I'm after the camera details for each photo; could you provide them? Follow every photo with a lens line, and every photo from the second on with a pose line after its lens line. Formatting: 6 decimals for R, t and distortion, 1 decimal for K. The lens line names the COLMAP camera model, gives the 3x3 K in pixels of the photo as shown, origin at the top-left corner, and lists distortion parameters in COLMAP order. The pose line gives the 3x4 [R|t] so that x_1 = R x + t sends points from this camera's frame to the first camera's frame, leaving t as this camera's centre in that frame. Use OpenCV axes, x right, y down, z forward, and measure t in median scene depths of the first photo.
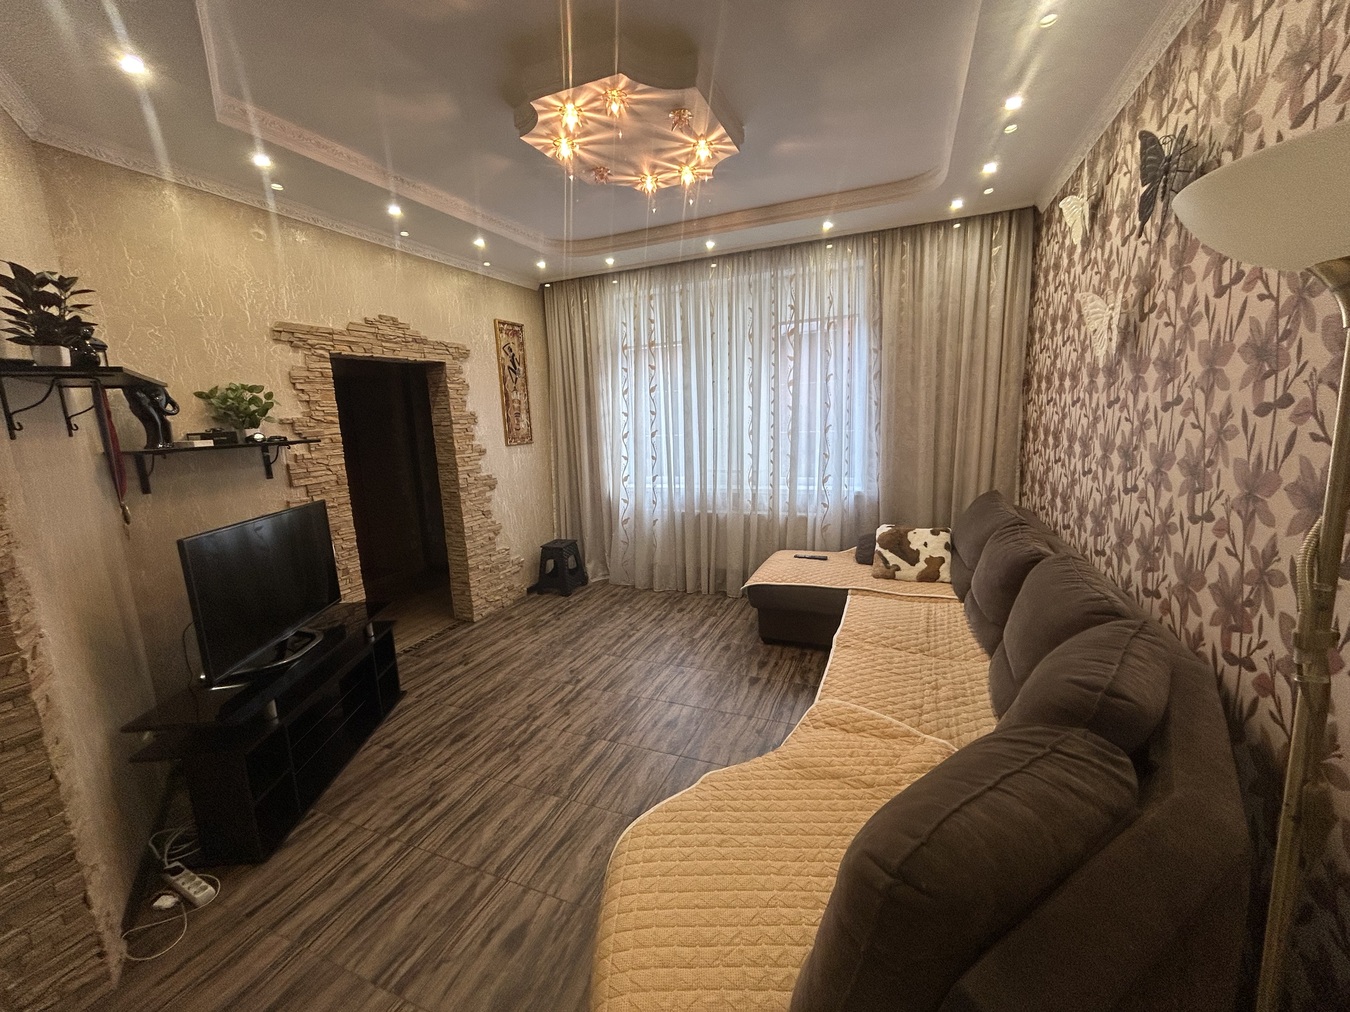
lens RADIAL K [[544.2, 0, 676.0], [0, 544.2, 502.0], [0, 0, 1]] dist [-0.004567, 0.000809]
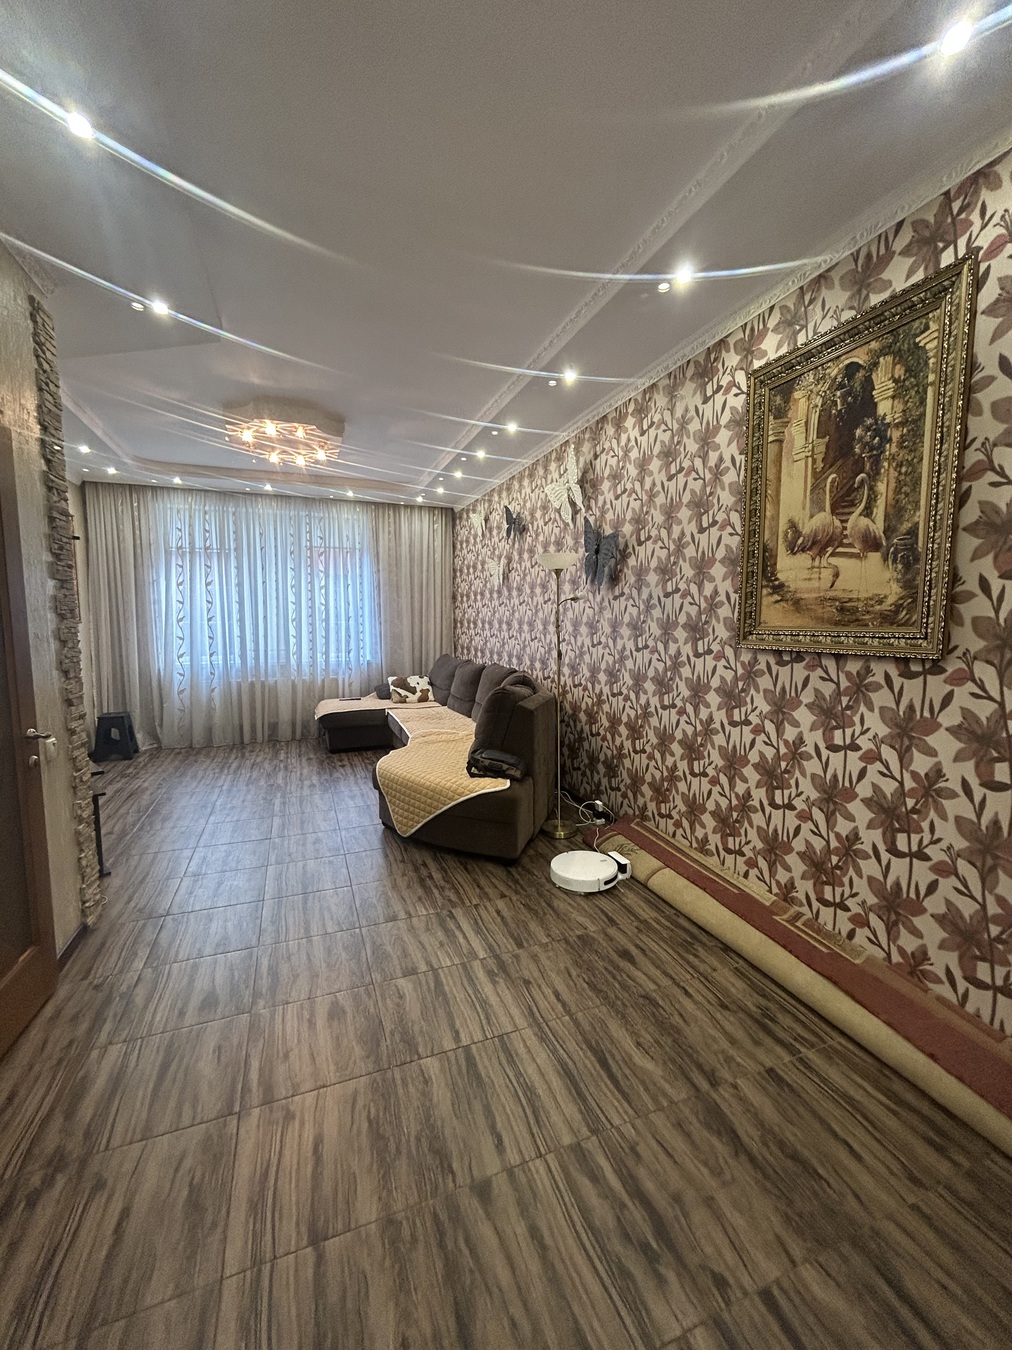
lens RADIAL K [[544.2, 0, 505.7], [0, 544.2, 676.3], [0, 0, 1]] dist [-0.004567, 0.000809]
pose [[0.723045, -0.026403, 0.690296, -0.528028], [0.083540, 0.995277, -0.049435, 0.157512], [-0.685731, 0.093411, 0.721836, -0.452473]]
